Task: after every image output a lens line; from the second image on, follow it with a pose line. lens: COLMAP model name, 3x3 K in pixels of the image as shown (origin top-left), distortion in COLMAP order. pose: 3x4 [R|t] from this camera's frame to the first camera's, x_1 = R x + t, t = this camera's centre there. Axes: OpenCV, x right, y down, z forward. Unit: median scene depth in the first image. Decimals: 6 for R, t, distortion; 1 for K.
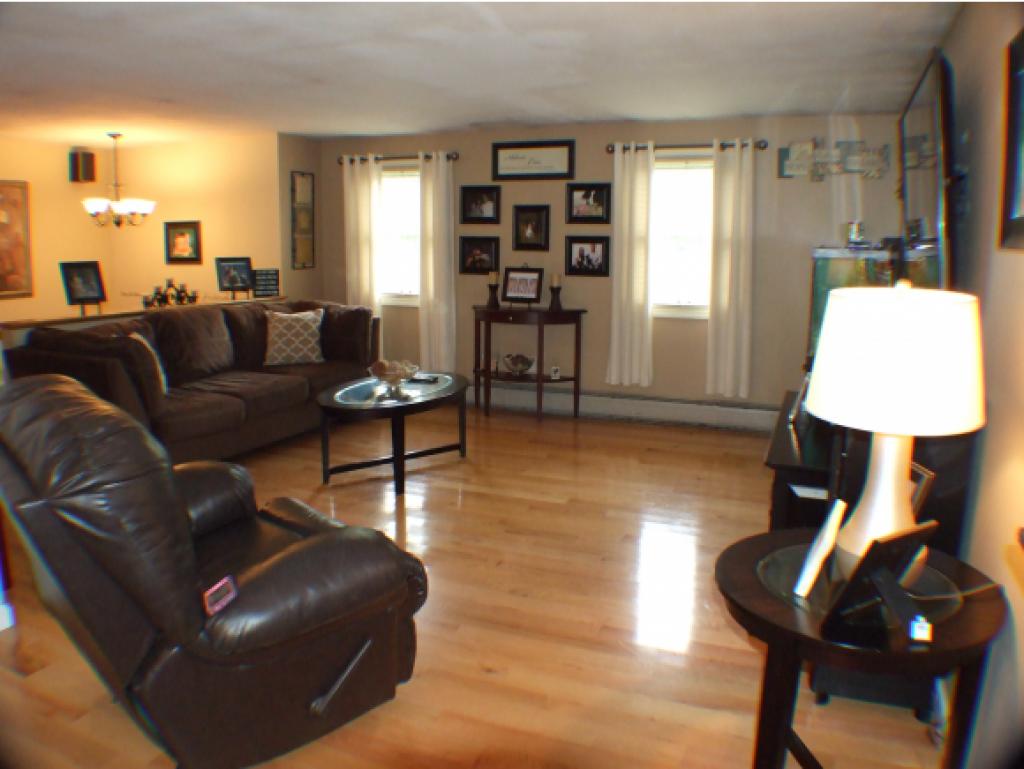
lens RADIAL K [[786.0, 0, 512.0], [0, 786.0, 384.5], [0, 0, 1]] dist [-0.129546, 0.002719]
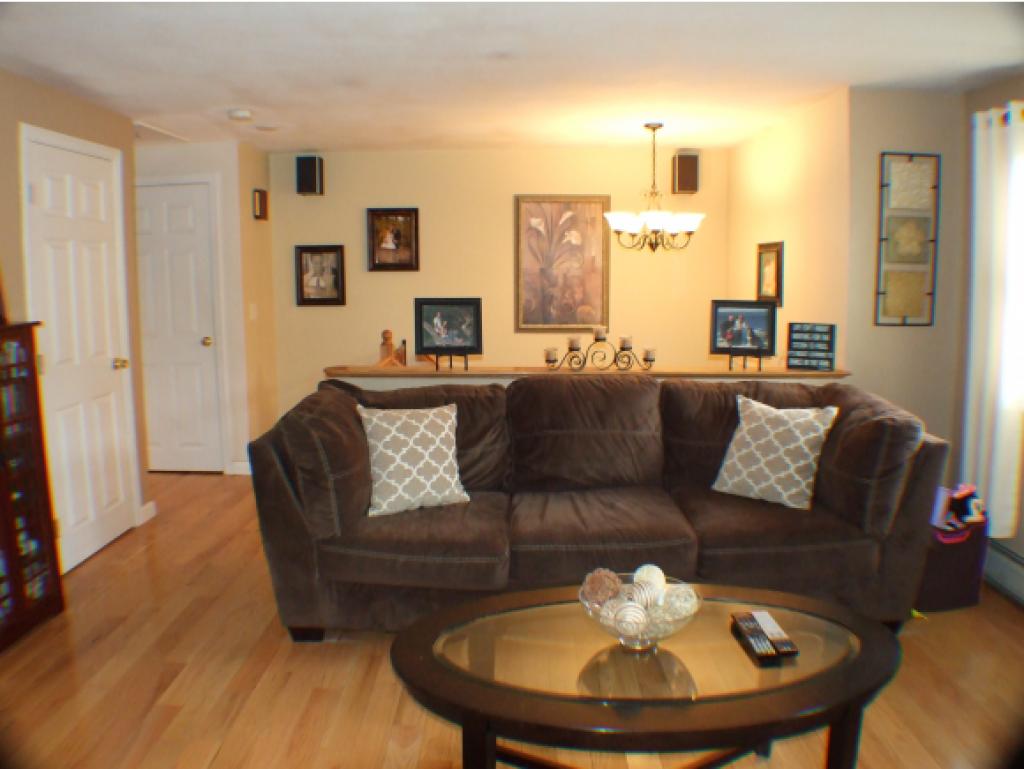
lens RADIAL K [[786.0, 0, 512.0], [0, 786.0, 384.5], [0, 0, 1]] dist [-0.129546, 0.002719]
pose [[0.413128, 0.124429, -0.902132, 0.121794], [-0.158571, 0.985317, 0.063286, -0.105876], [0.896761, 0.116907, 0.426793, 0.562756]]
